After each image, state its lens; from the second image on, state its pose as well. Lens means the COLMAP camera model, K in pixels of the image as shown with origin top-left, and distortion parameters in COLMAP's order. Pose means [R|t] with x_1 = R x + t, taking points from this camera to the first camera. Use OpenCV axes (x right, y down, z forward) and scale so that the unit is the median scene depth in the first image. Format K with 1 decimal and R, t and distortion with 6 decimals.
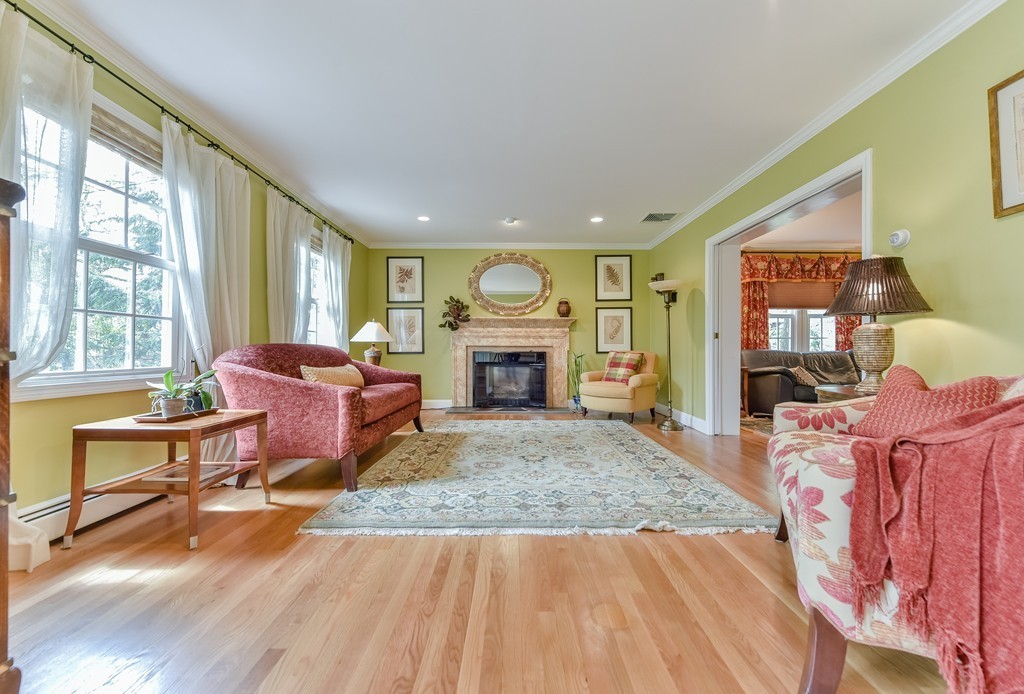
lens RADIAL K [[416.4, 0, 510.7], [0, 416.4, 349.1], [0, 0, 1]] dist [-0.000811, -0.000034]
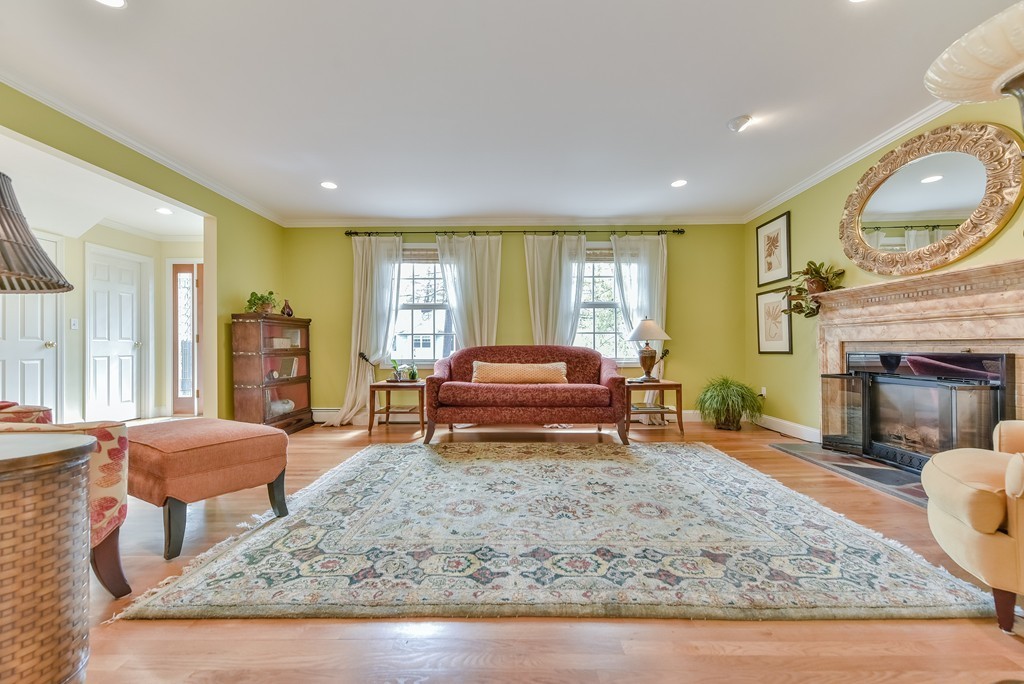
lens RADIAL K [[405.4, 0, 521.5], [0, 405.4, 345.8], [0, 0, 1]] dist [-0.000361, 0.000145]
pose [[-0.016669, -0.006055, -0.999843, 0.460307], [0.008515, 0.999945, -0.006197, -0.002423], [0.999825, -0.008617, -0.016617, 0.580237]]
